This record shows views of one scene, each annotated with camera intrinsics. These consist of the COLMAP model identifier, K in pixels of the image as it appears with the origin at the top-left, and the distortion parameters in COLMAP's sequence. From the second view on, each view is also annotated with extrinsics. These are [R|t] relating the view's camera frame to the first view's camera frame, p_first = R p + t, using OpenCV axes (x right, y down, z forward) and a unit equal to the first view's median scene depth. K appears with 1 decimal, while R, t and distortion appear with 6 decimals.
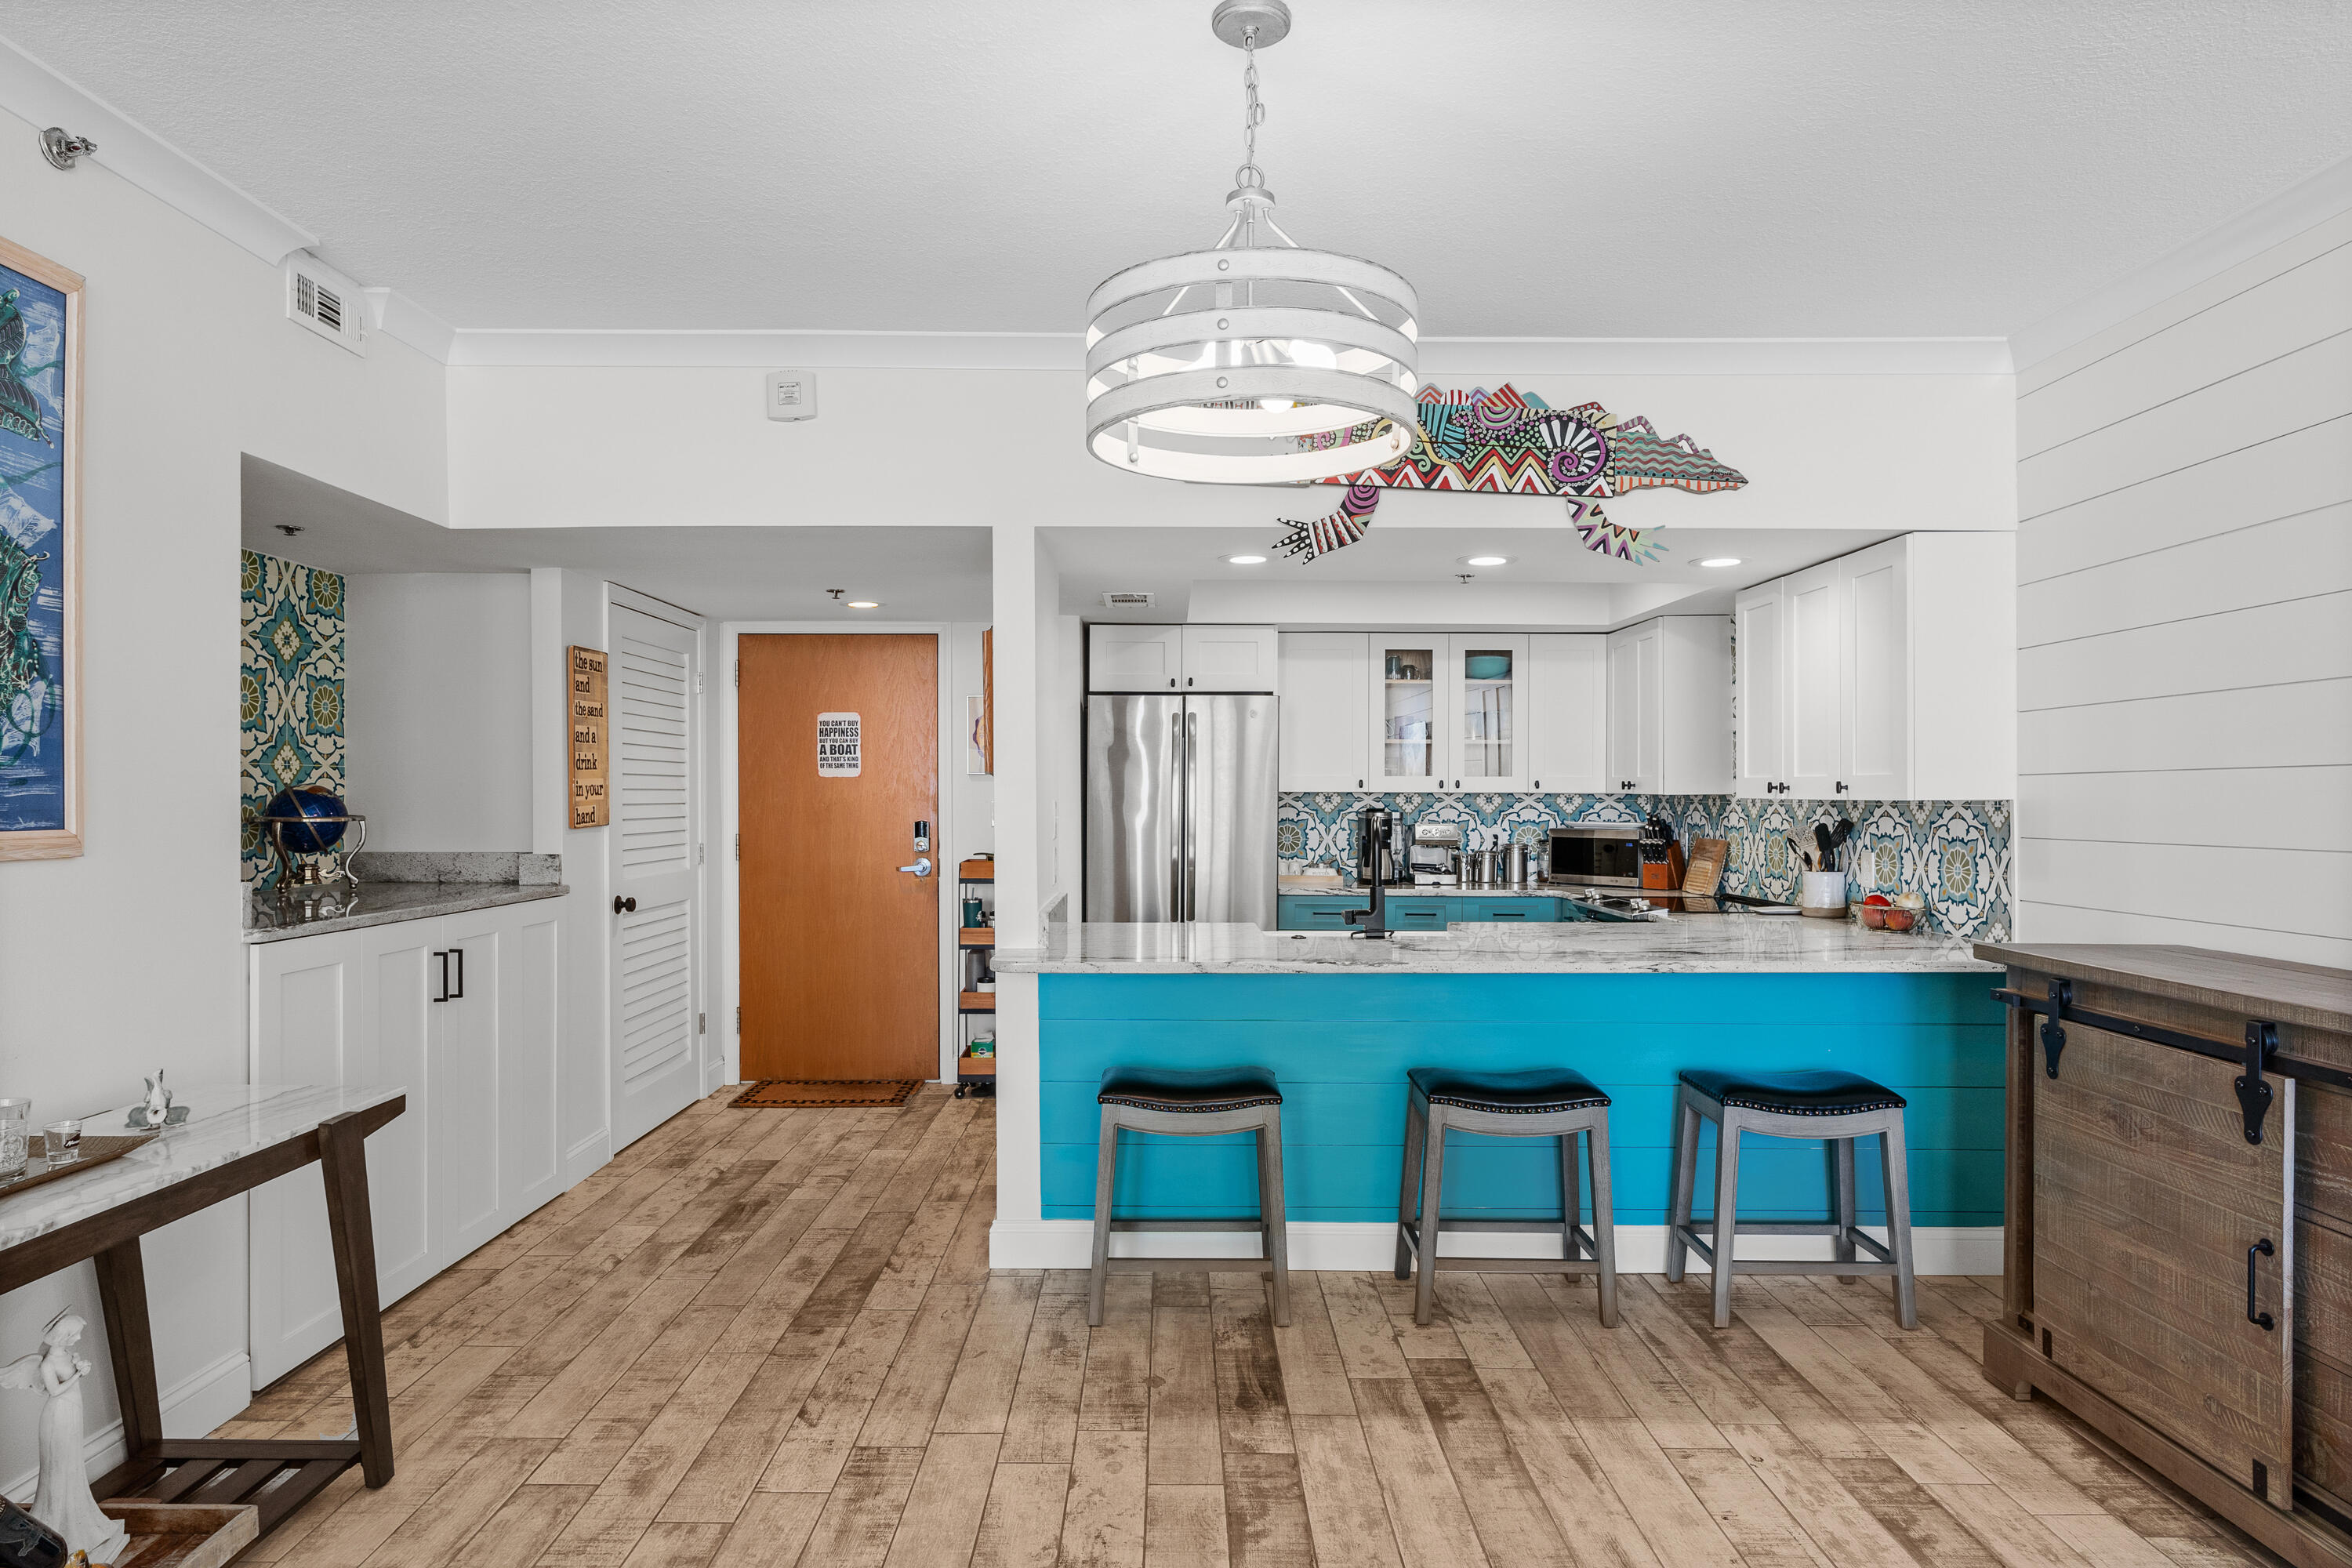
lens RADIAL K [[1352.6, 0, 1169.7], [0, 1352.6, 795.7], [0, 0, 1]] dist [0.000789, 0.000380]
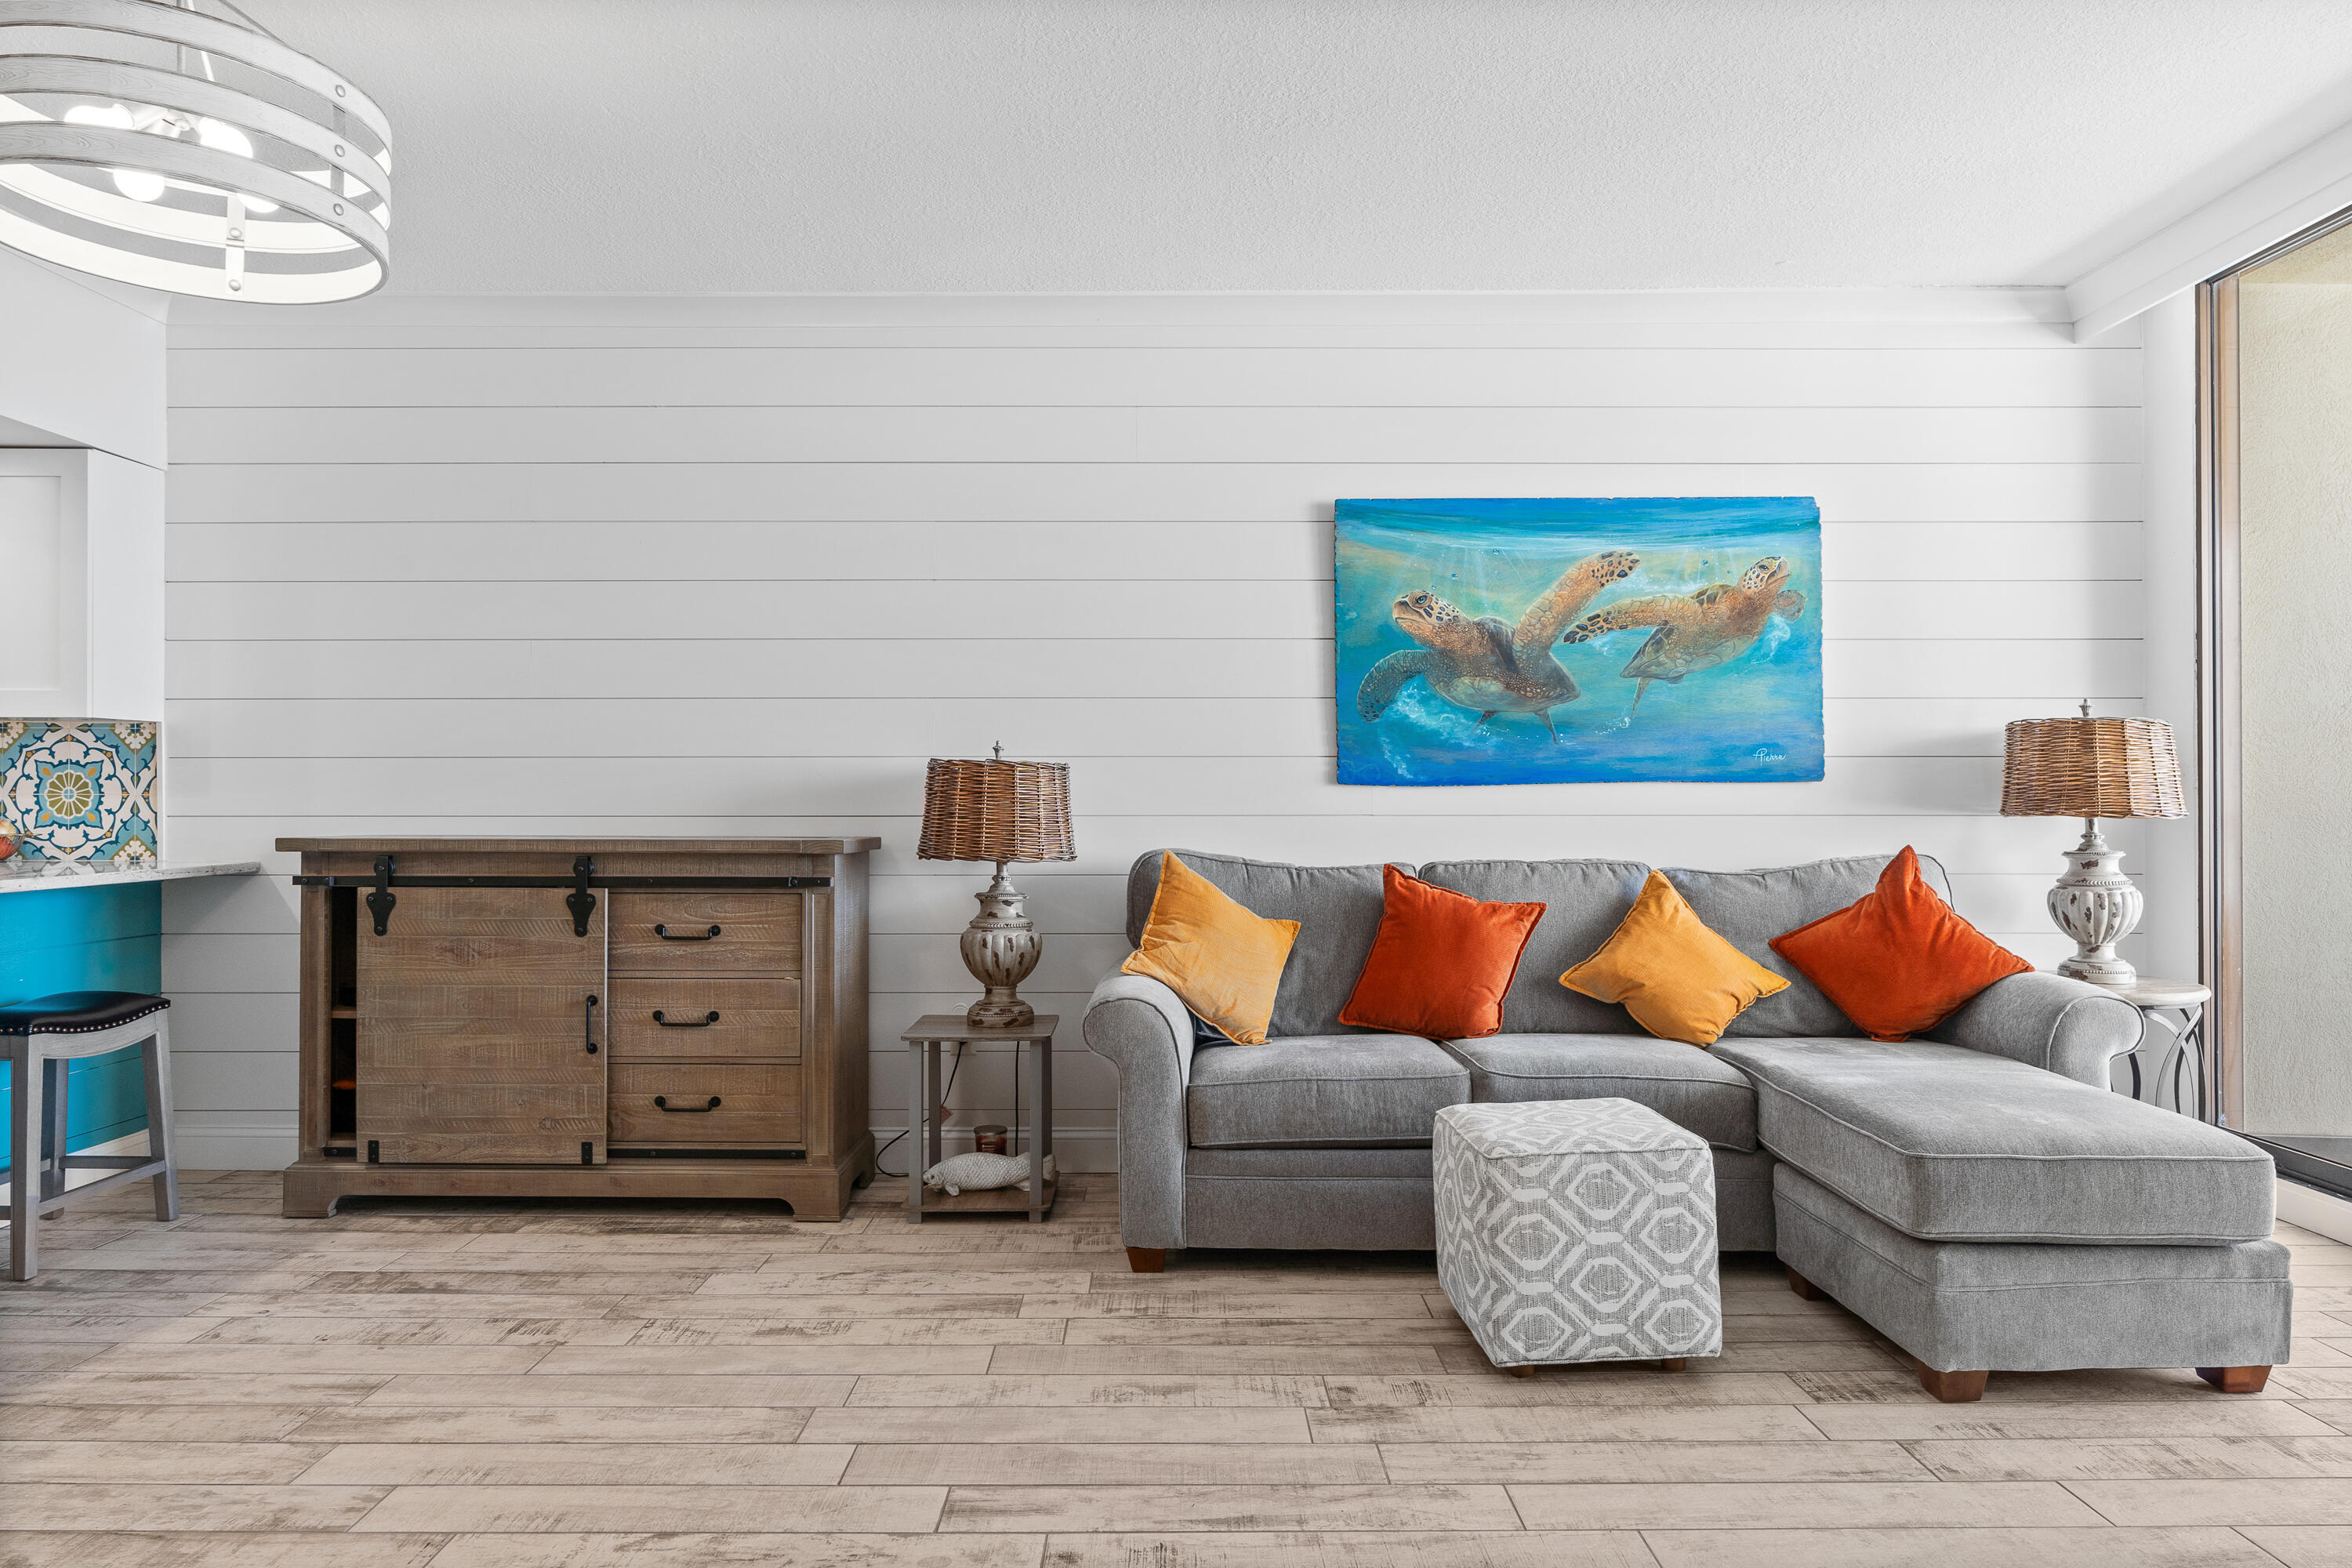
lens RADIAL K [[1441.9, 0, 1176.0], [0, 1441.9, 784.0], [0, 0, 1]] dist [0.002115, -0.001403]
pose [[-0.002641, 0.010098, 0.999946, -0.460212], [-0.002237, 0.999946, -0.010104, 0.055024], [-0.999994, -0.002263, -0.002618, 0.184039]]
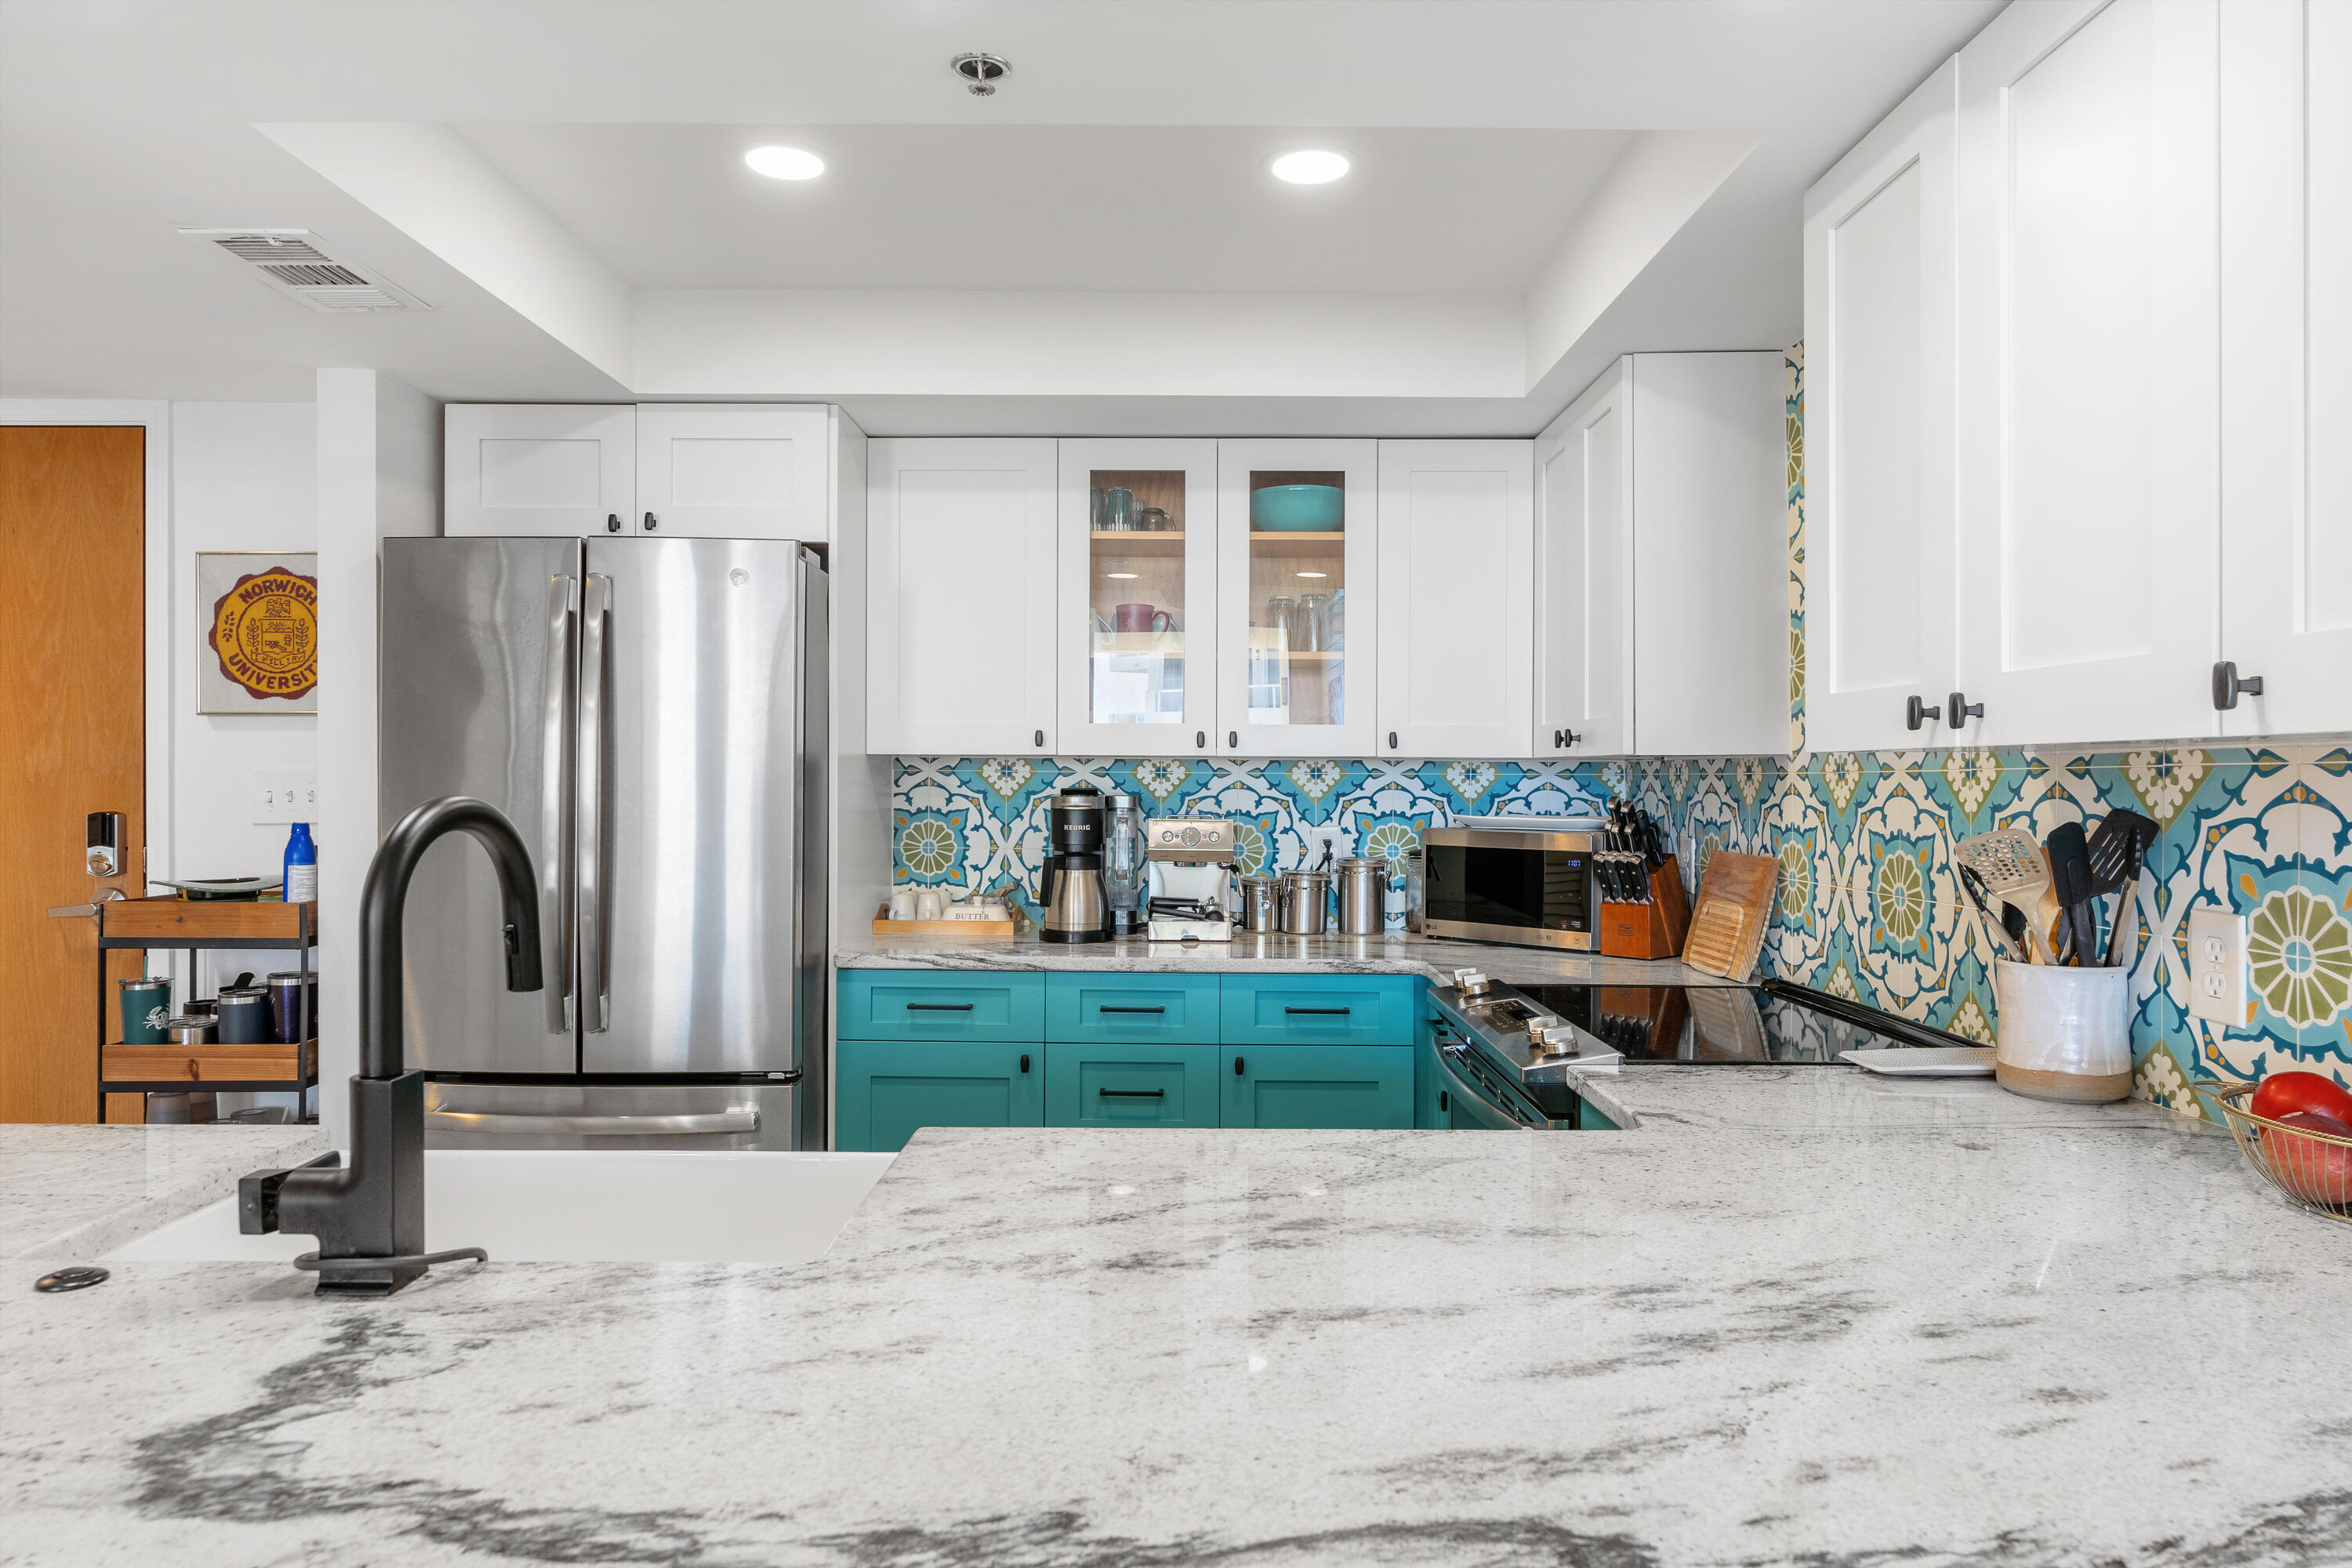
lens RADIAL K [[1433.7, 0, 1158.2], [0, 1433.7, 794.8], [0, 0, 1]] dist [0.001168, 0.001520]
pose [[0.999899, 0.002039, -0.014090, 0.288523], [-0.001948, 0.999977, 0.006440, 0.012717], [0.014102, -0.006412, 0.999880, 0.706239]]
